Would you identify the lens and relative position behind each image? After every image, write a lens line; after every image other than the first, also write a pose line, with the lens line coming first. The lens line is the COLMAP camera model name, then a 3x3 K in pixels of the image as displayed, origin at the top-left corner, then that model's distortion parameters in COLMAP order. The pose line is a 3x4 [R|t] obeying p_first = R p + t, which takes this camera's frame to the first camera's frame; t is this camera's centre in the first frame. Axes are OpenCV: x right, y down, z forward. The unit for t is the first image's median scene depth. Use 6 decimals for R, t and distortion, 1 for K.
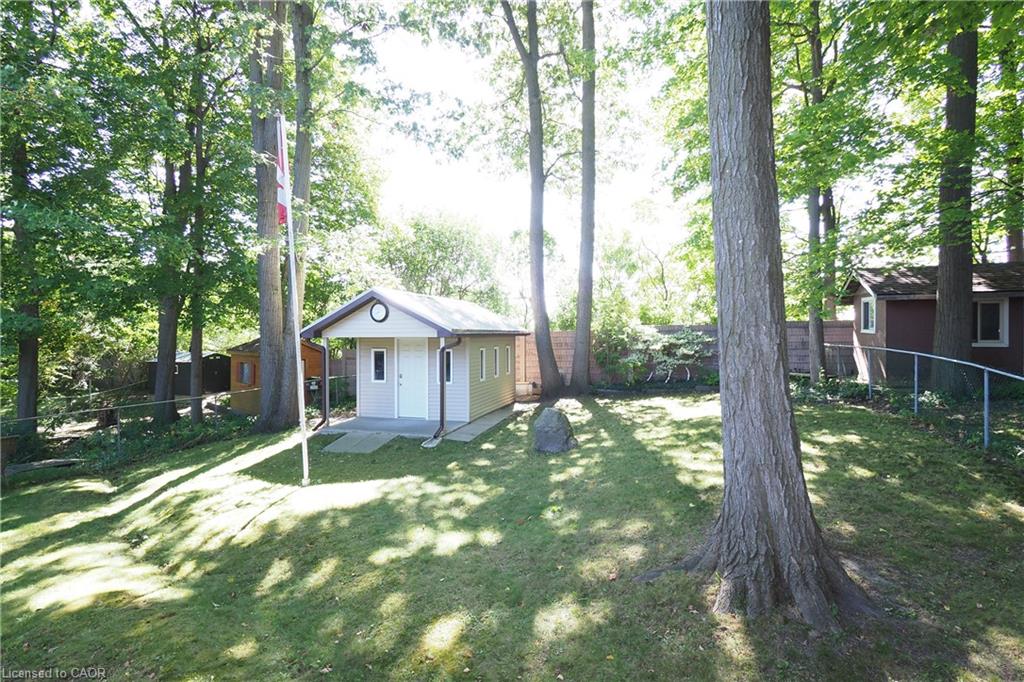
lens RADIAL K [[481.6, 0, 512.0], [0, 481.6, 341.0], [0, 0, 1]] dist [0.001551, 0.000162]
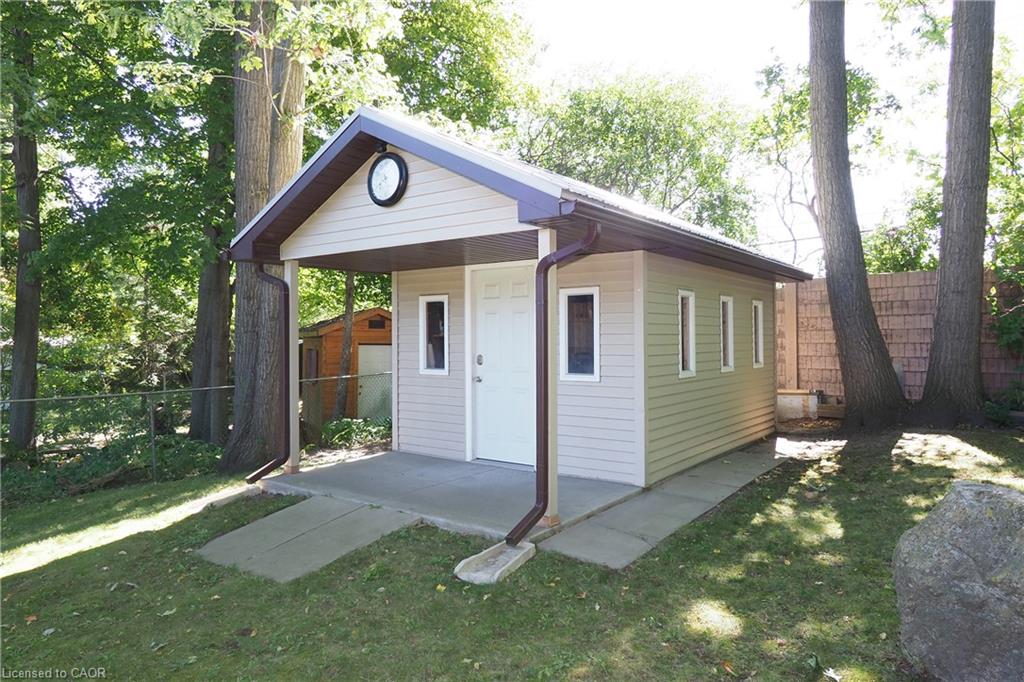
lens RADIAL K [[568.2, 0, 512.0], [0, 568.2, 341.0], [0, 0, 1]] dist [0.003586, 0.000588]
pose [[0.917237, -0.008764, -0.398246, -0.008918], [0.003620, 0.999900, -0.013667, 0.054521], [0.398326, 0.011095, 0.917177, 0.480619]]
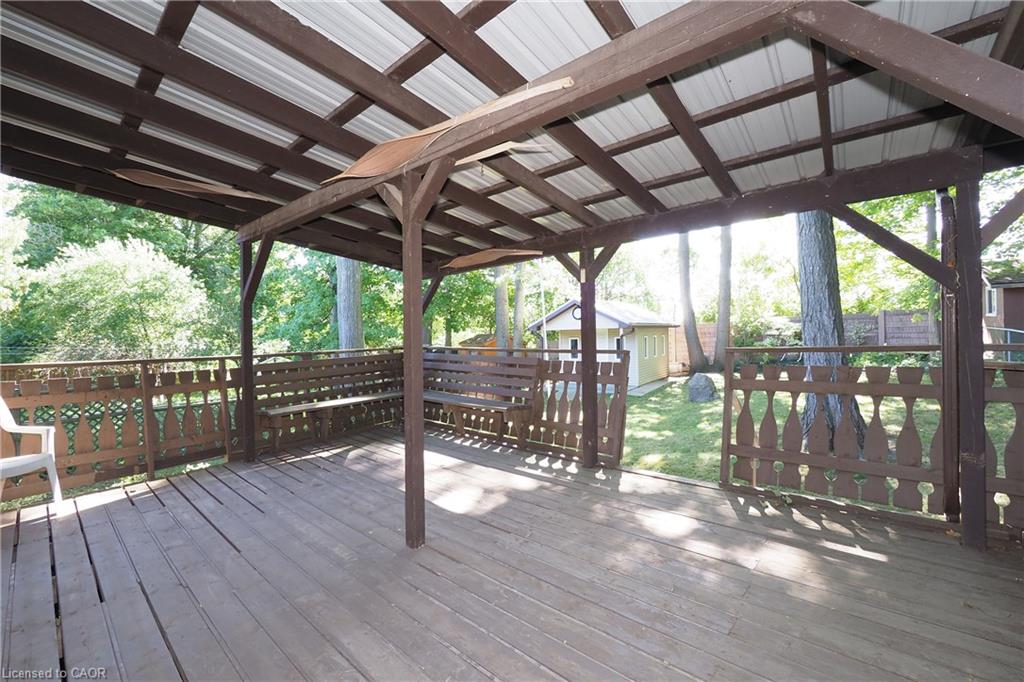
lens RADIAL K [[401.9, 0, 512.0], [0, 401.9, 341.0], [0, 0, 1]] dist [-0.001723, -0.000241]
pose [[0.942333, -0.013308, -0.334411, -0.033287], [0.016102, 0.999855, 0.005584, 0.015304], [0.334288, -0.010646, 0.942411, -0.243049]]
